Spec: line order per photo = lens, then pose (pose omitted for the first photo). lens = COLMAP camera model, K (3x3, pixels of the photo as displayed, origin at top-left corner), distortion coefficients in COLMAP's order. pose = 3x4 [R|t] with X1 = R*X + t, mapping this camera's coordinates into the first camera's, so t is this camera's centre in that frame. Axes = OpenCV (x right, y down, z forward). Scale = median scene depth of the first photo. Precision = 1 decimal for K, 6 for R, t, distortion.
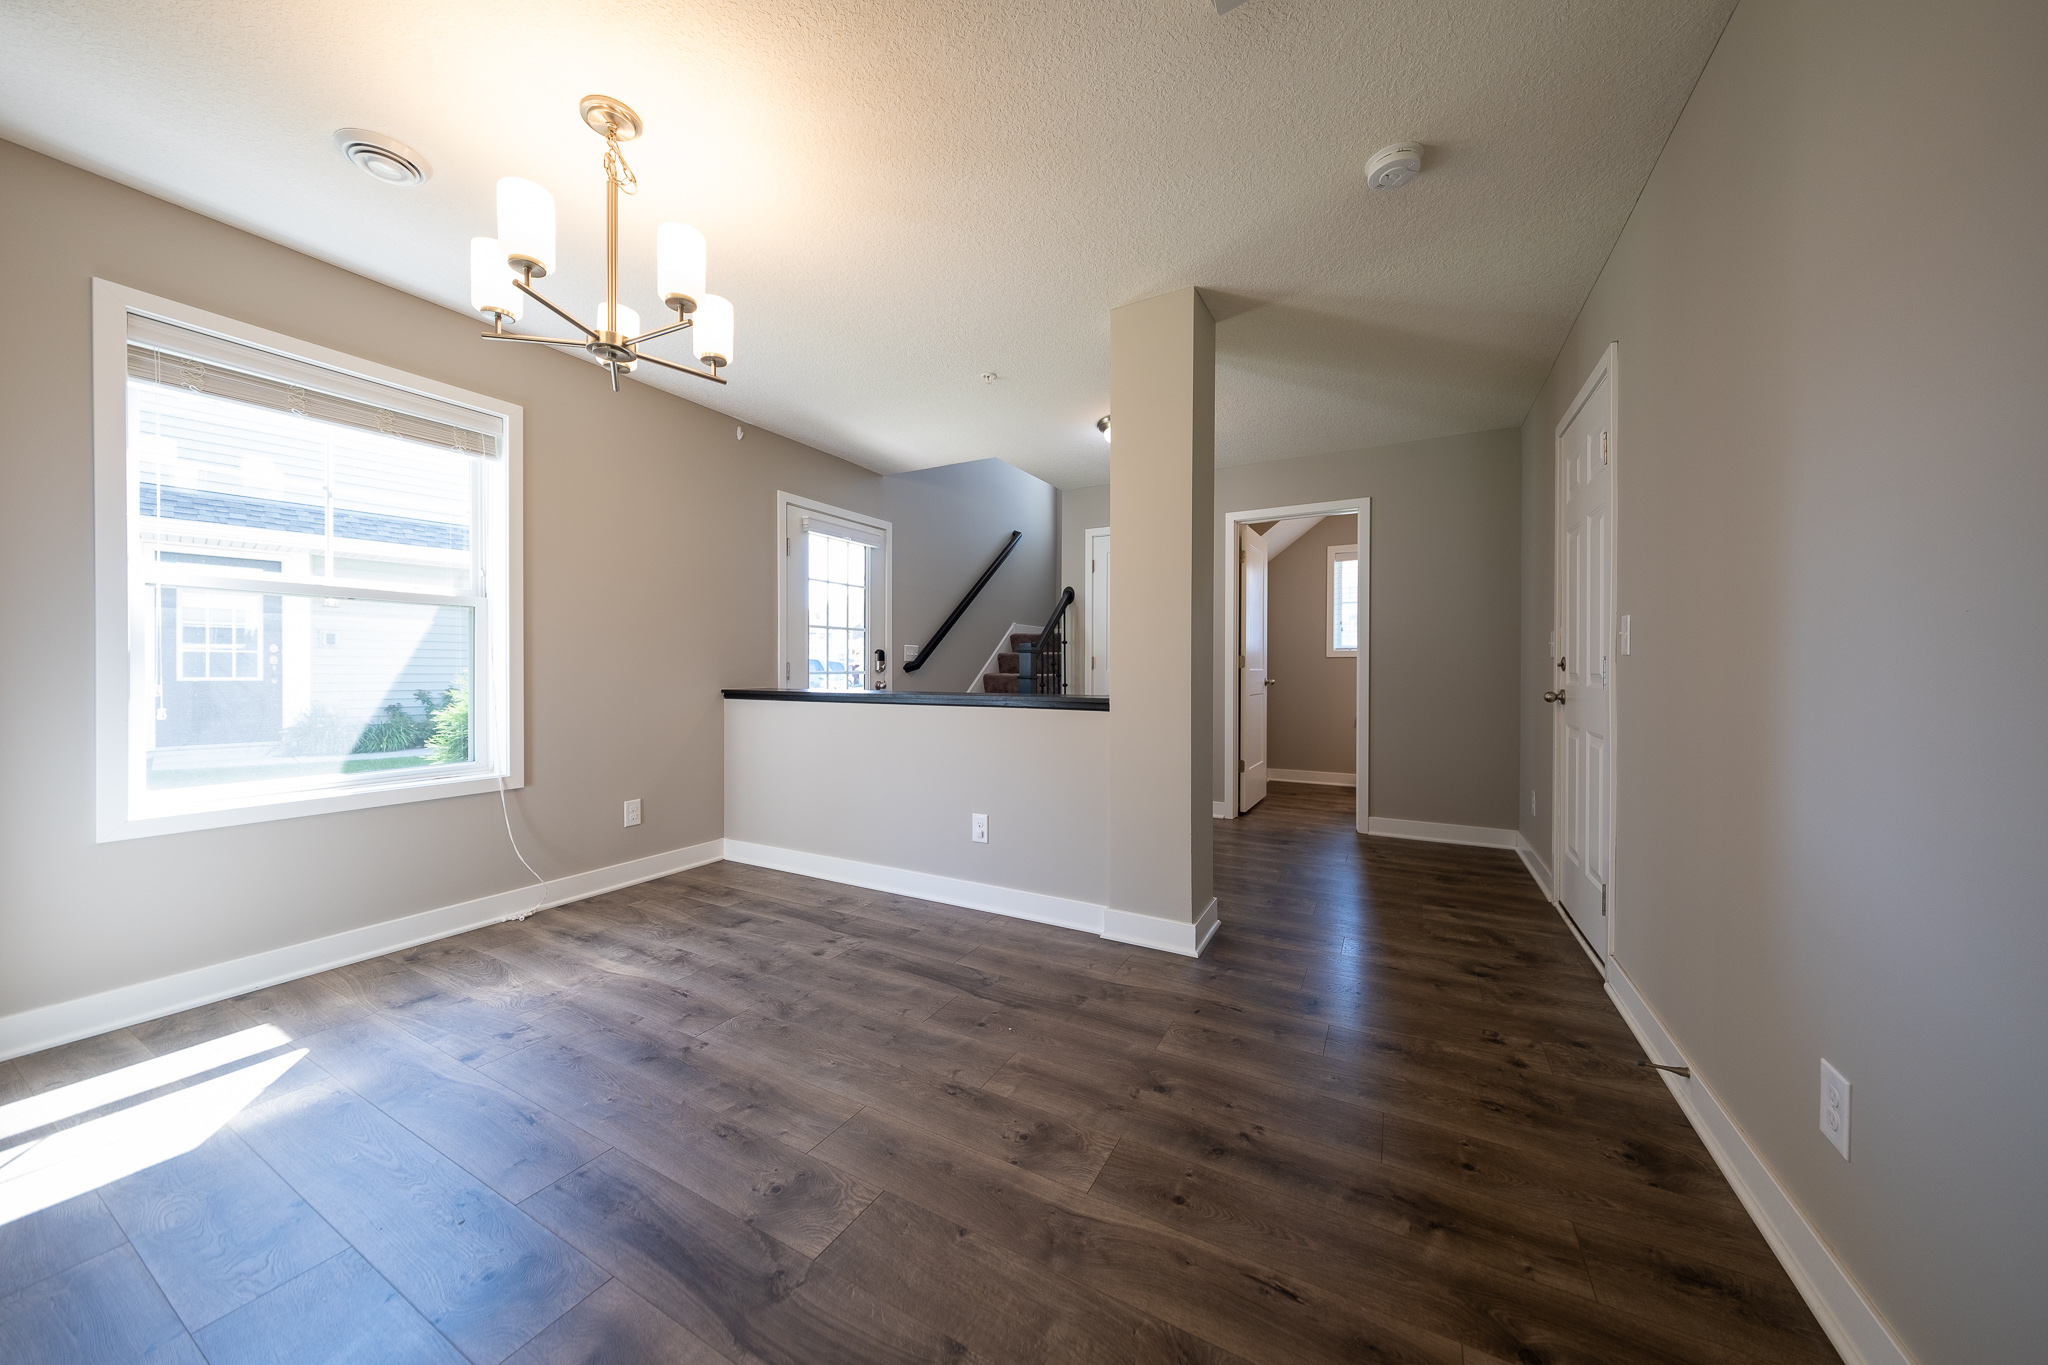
lens RADIAL K [[694.0, 0, 1018.2], [0, 694.0, 675.6], [0, 0, 1]] dist [-0.000058, -0.000072]
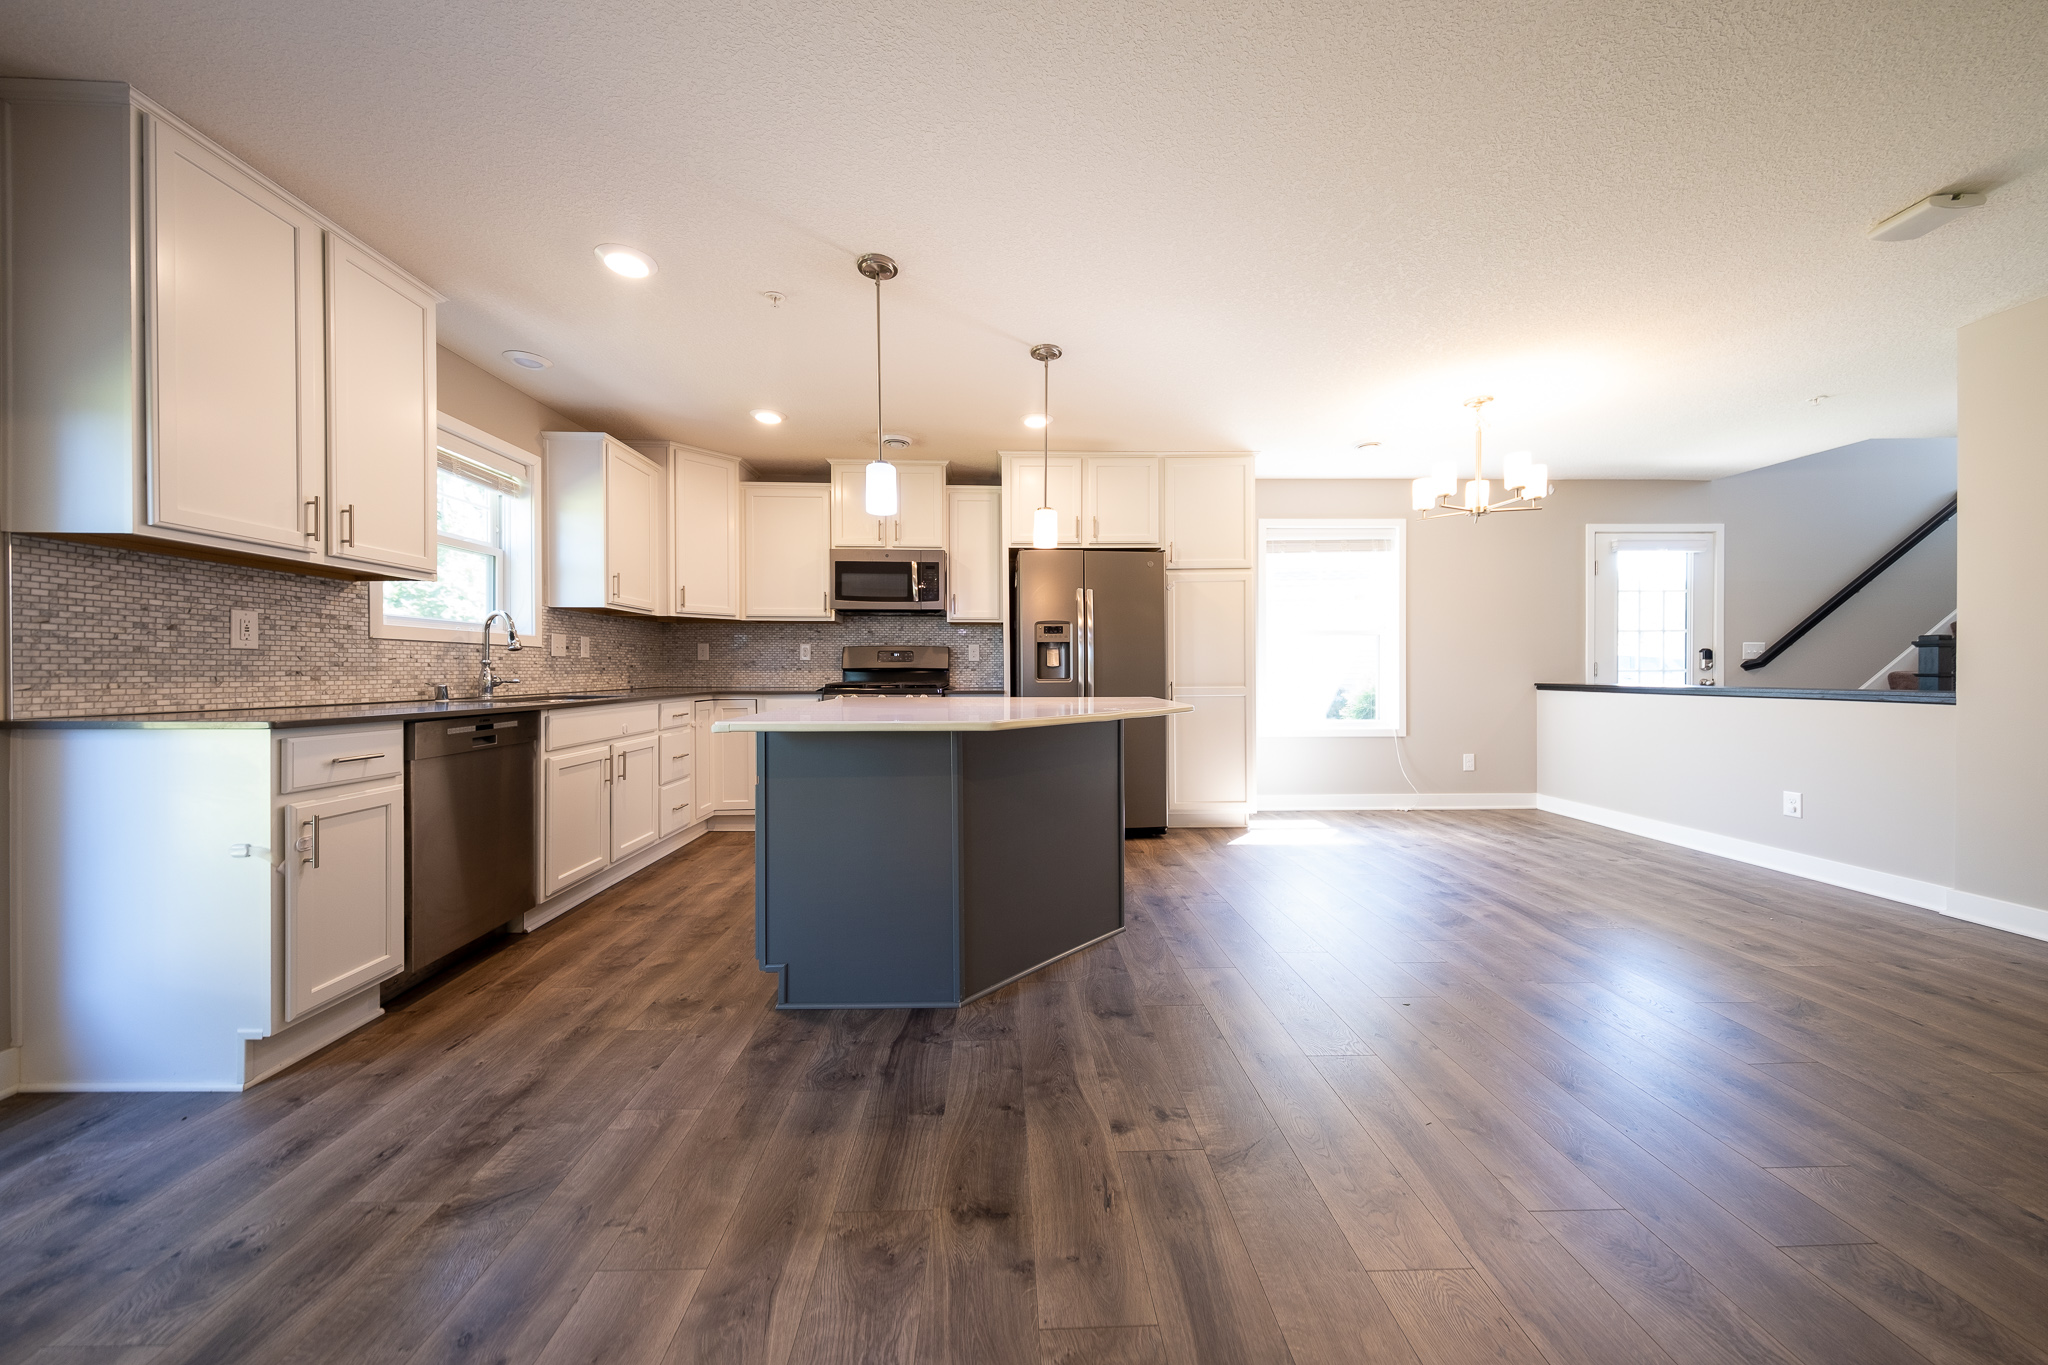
lens RADIAL K [[694.0, 0, 1024.0], [0, 694.0, 672.8], [0, 0, 1]] dist [-0.000058, -0.000072]
pose [[0.514039, -0.001646, -0.857765, 0.270921], [-0.001317, 0.999995, -0.002709, 0.006565], [0.857766, 0.002522, 0.514035, -0.672912]]
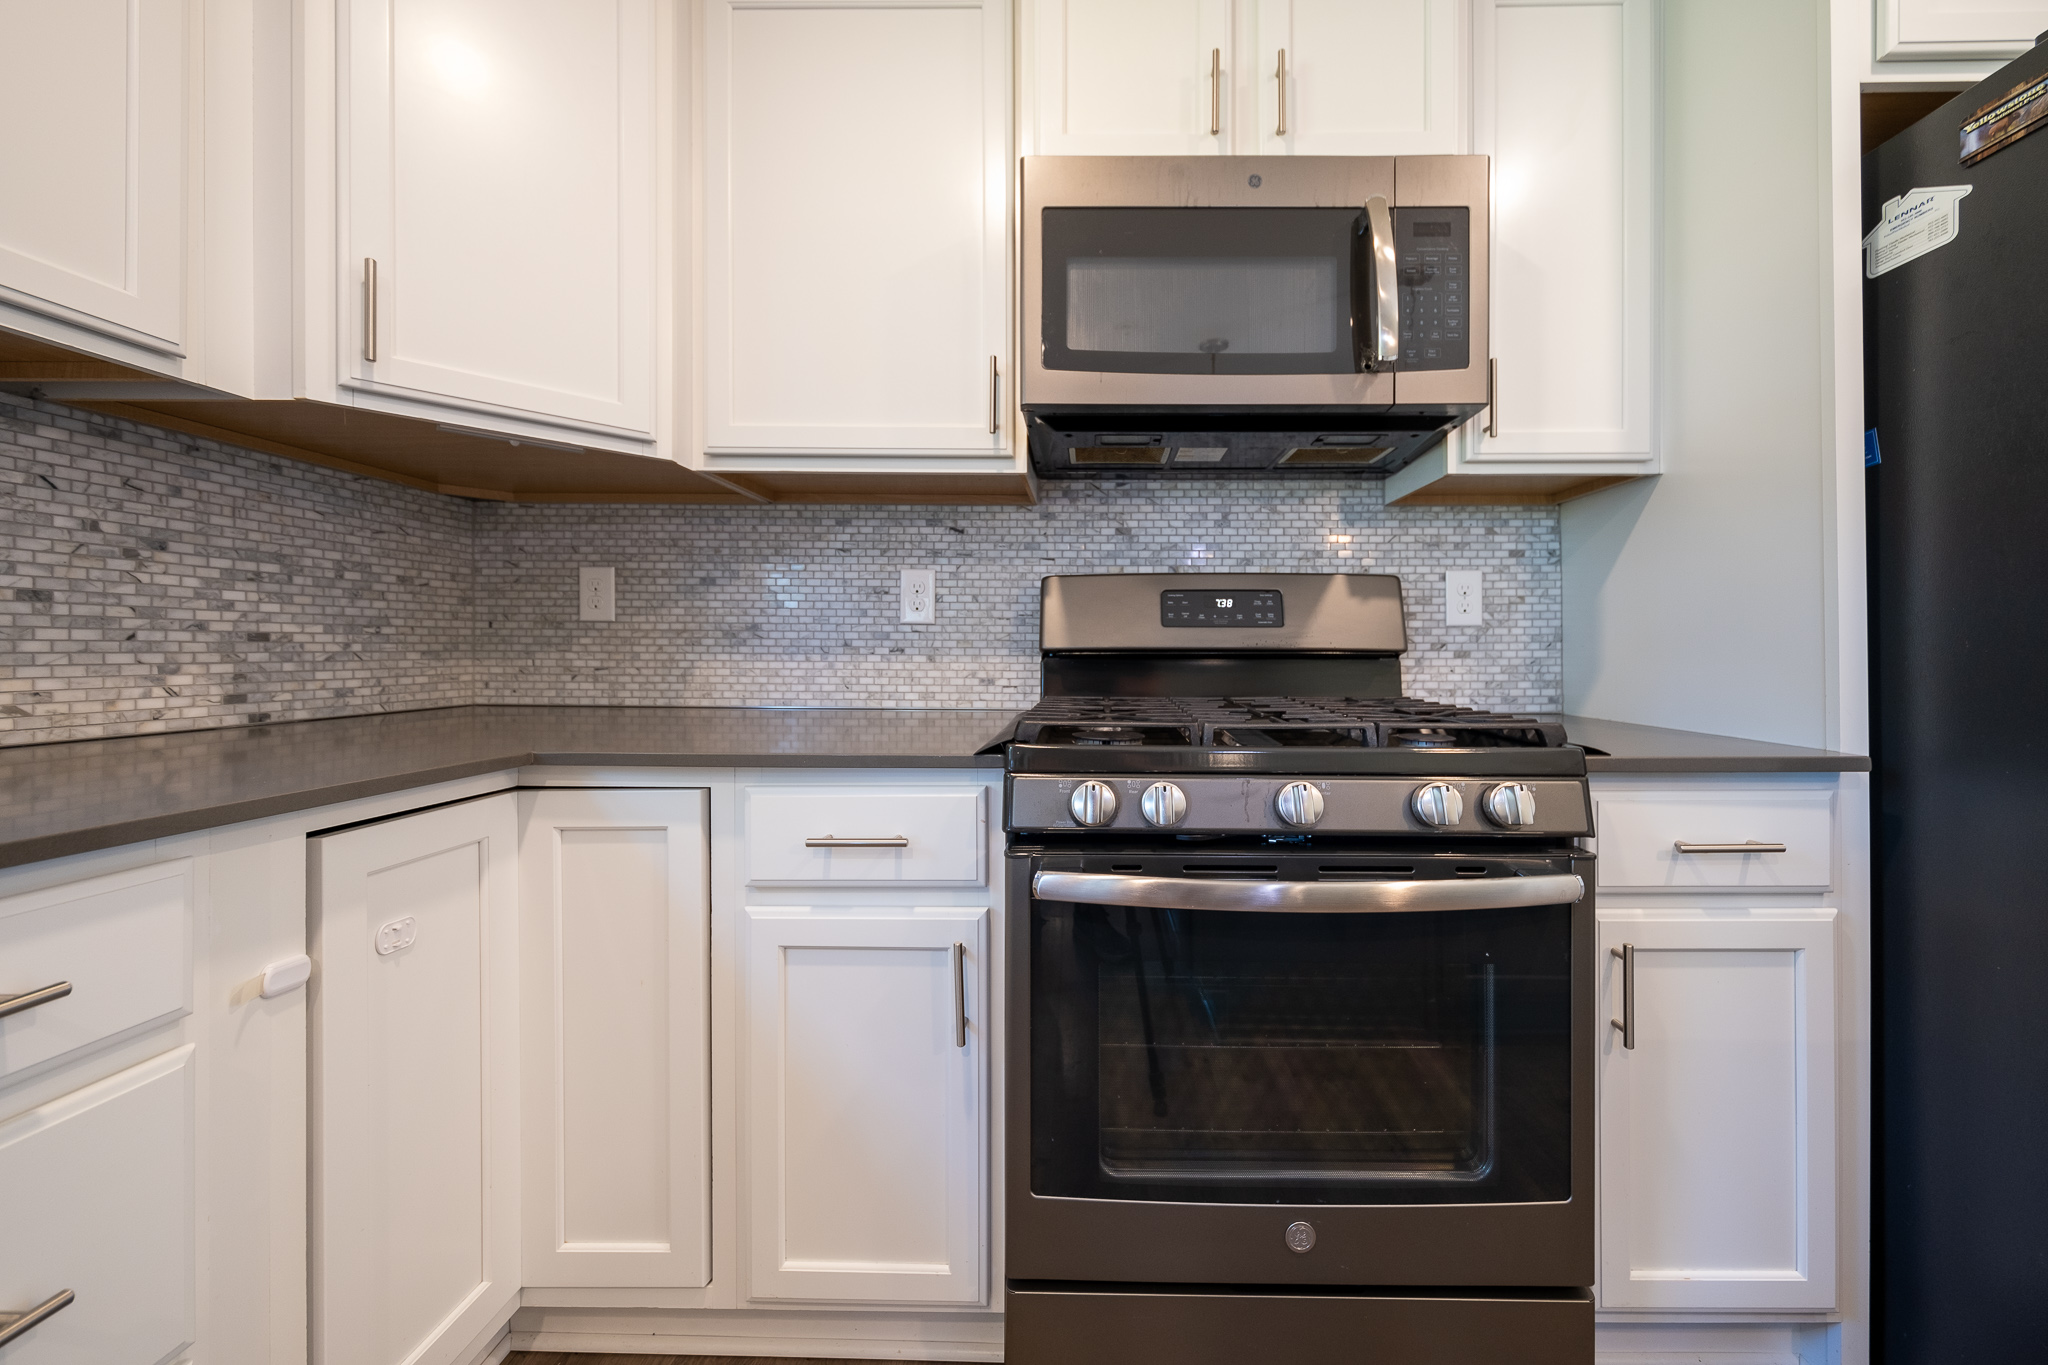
lens RADIAL K [[694.0, 0, 1084.2], [0, 694.0, 650.5], [0, 0, 1]] dist [-0.000058, -0.000072]
pose [[0.459946, -0.005006, -0.887933, -0.857097], [-0.004172, 0.999961, -0.007799, -0.002254], [0.887937, 0.007291, 0.459907, -0.407302]]
